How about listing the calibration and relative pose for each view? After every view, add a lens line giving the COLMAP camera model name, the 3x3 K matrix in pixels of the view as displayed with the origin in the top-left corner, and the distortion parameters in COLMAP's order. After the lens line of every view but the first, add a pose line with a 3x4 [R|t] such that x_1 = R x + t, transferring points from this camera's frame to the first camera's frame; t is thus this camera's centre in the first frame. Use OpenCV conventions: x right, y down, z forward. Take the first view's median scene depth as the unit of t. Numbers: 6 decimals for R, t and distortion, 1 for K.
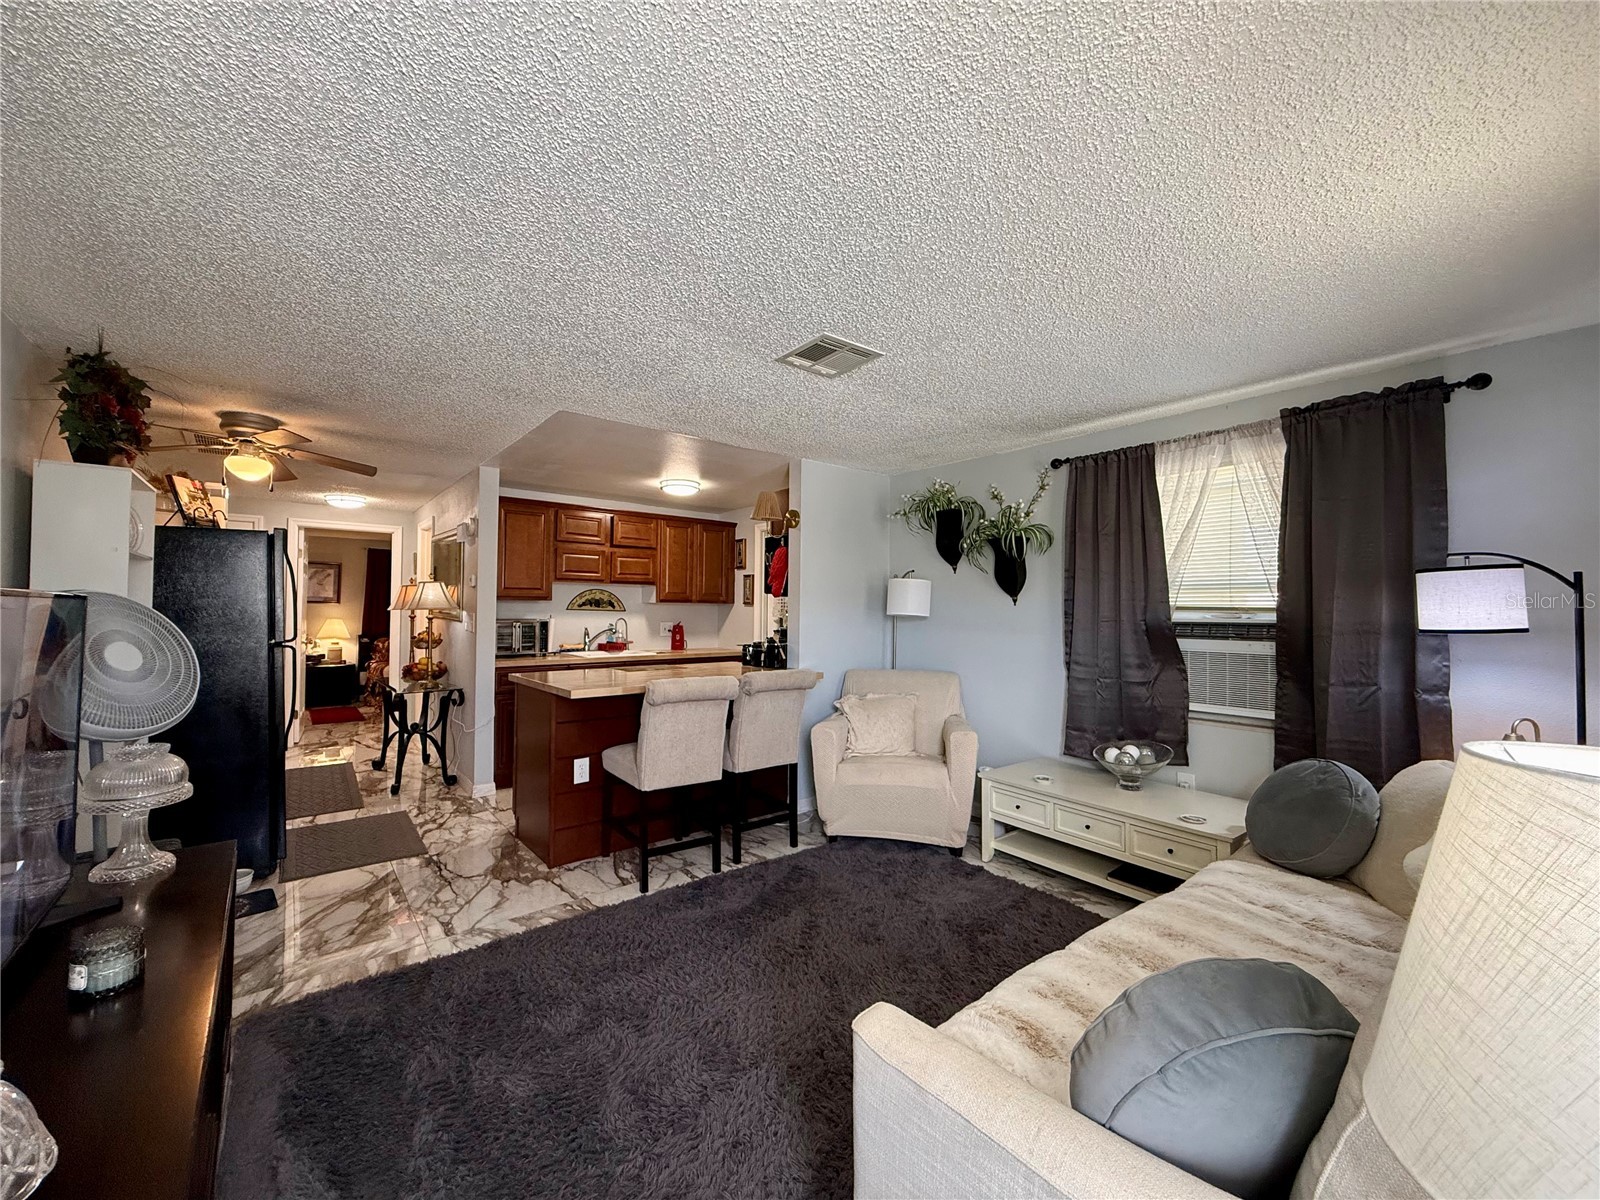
lens RADIAL K [[640.7, 0, 795.7], [0, 640.7, 595.7], [0, 0, 1]] dist [0.000568, 0.000314]
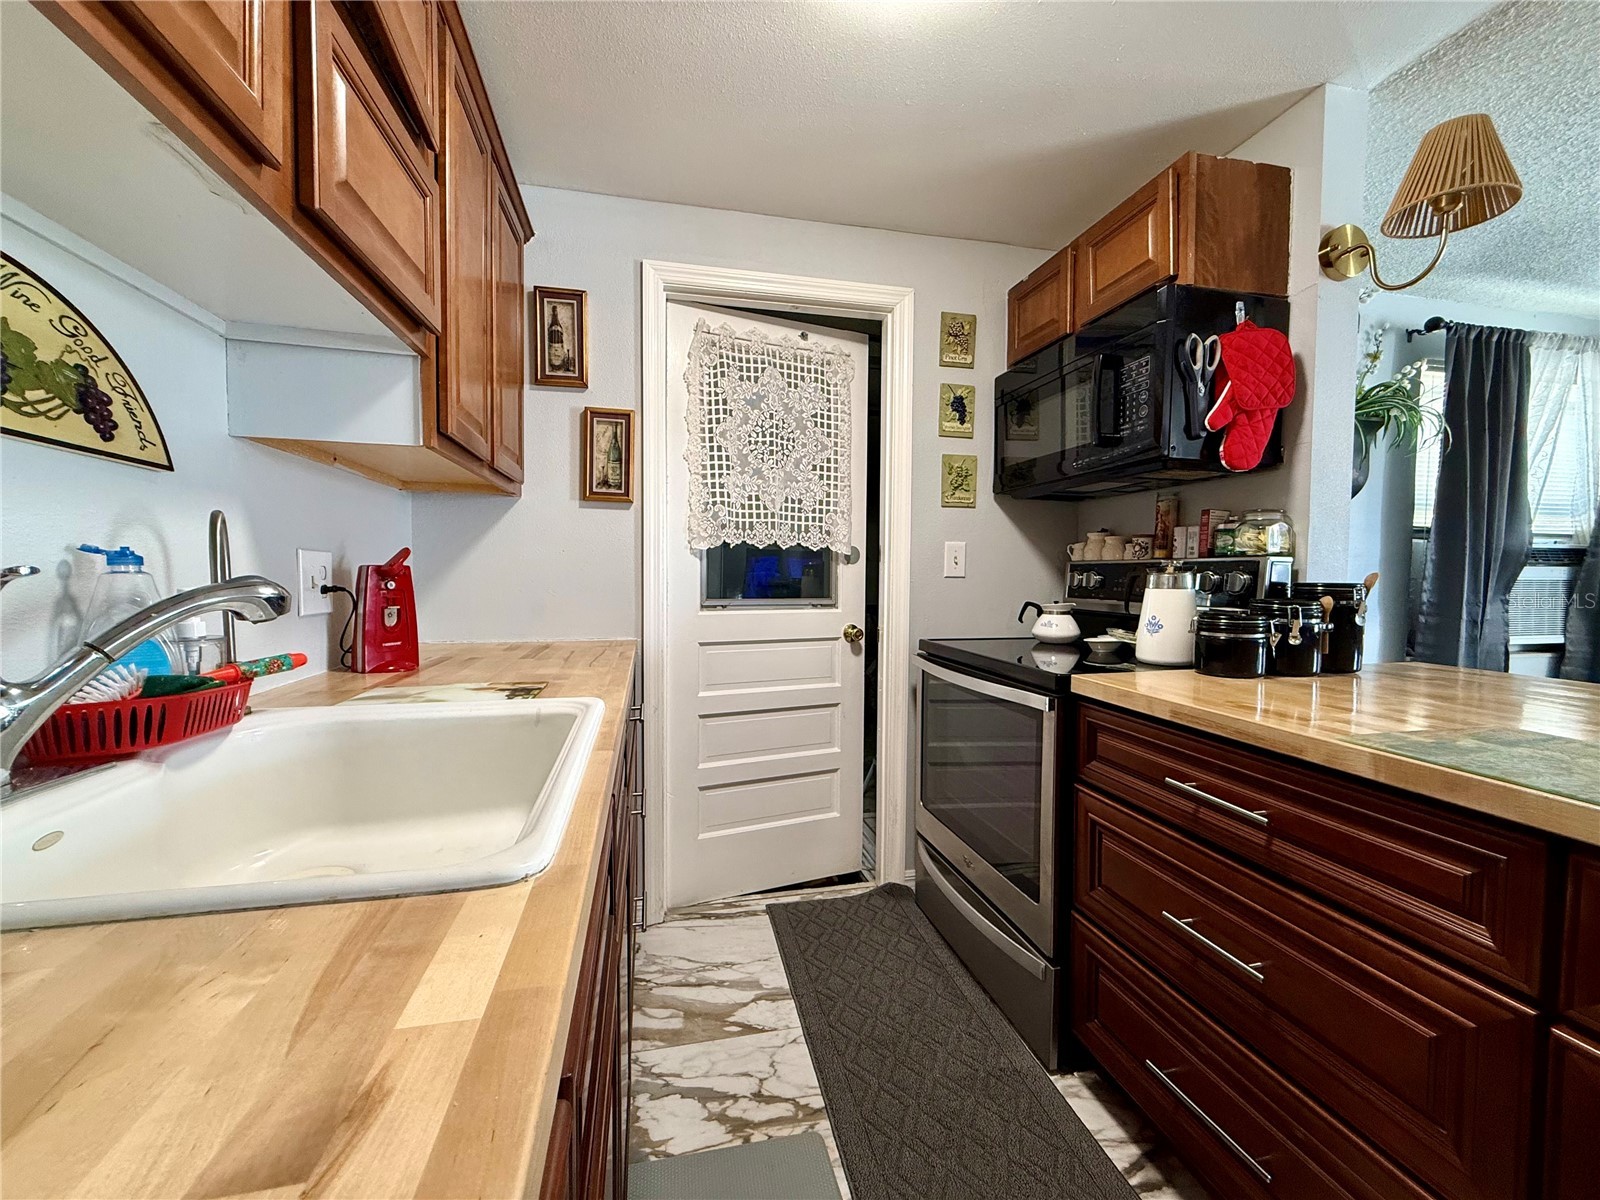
lens RADIAL K [[640.7, 0, 795.7], [0, 640.7, 595.7], [0, 0, 1]] dist [0.000568, 0.000314]
pose [[0.451971, -0.040832, 0.891098, -0.358697], [-0.026096, 0.997919, 0.058963, 0.044091], [-0.891651, -0.049904, 0.449965, 0.843837]]
